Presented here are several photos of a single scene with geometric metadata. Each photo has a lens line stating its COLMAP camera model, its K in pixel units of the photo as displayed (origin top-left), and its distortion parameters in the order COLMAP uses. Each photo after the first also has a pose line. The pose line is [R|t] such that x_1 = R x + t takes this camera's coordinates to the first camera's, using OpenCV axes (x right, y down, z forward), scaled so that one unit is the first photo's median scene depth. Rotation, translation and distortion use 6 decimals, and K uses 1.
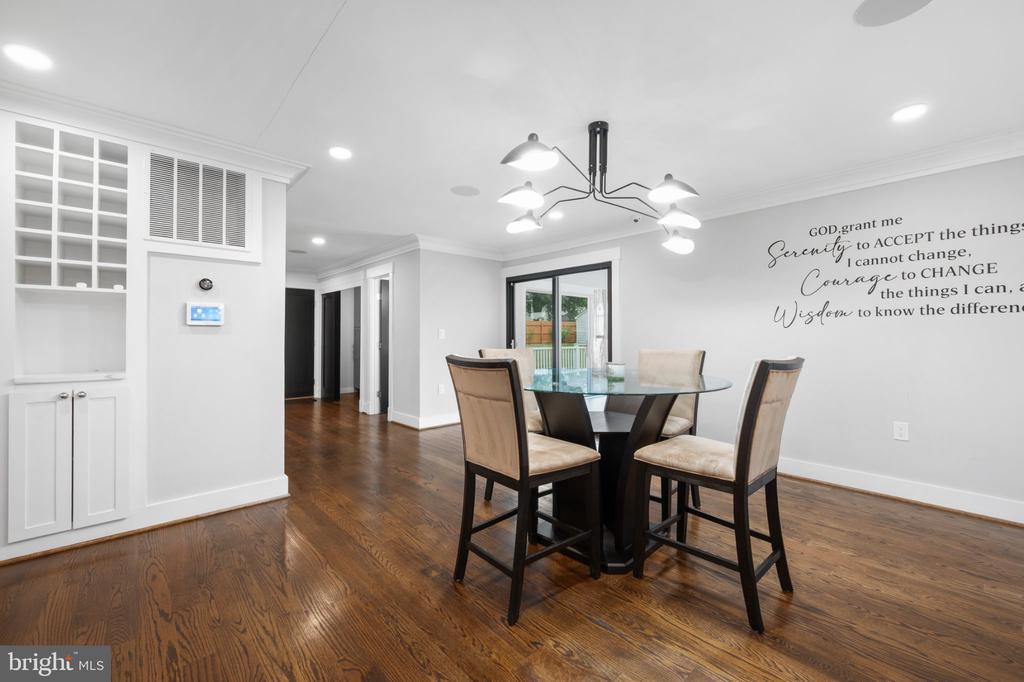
lens RADIAL K [[417.7, 0, 510.8], [0, 417.7, 332.8], [0, 0, 1]] dist [-0.000628, -0.000021]
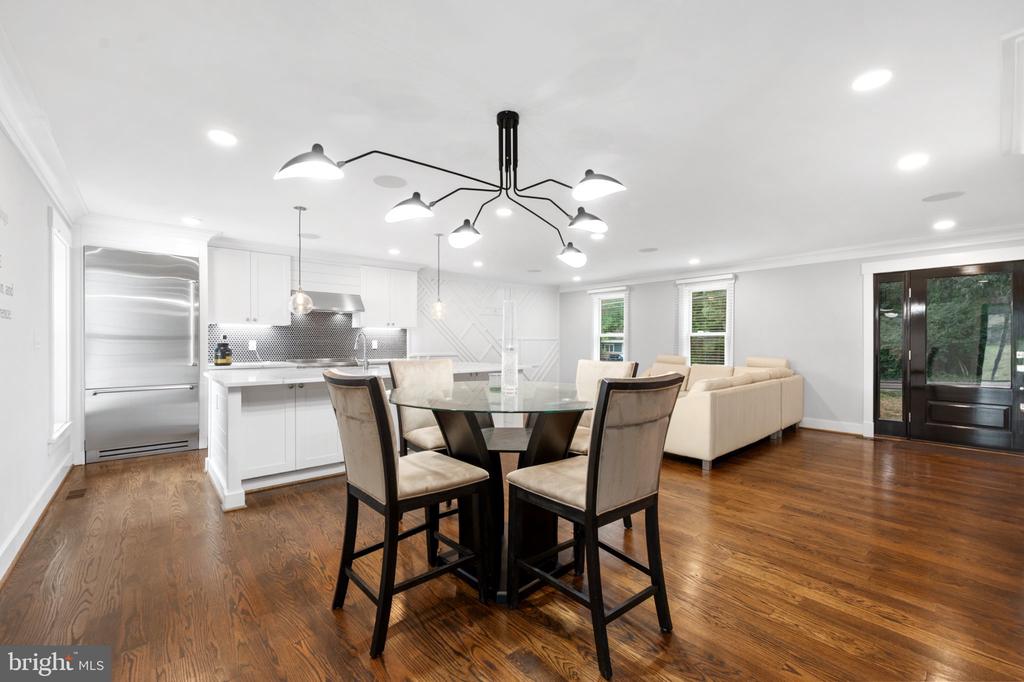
lens RADIAL K [[421.0, 0, 512.0], [0, 421.0, 341.0], [0, 0, 1]] dist [0.001083, 0.000077]
pose [[-0.999724, -0.007739, 0.022196, 0.150349], [-0.007927, 0.999933, -0.008408, -0.009292], [-0.022129, -0.008581, -0.999718, 1.718188]]
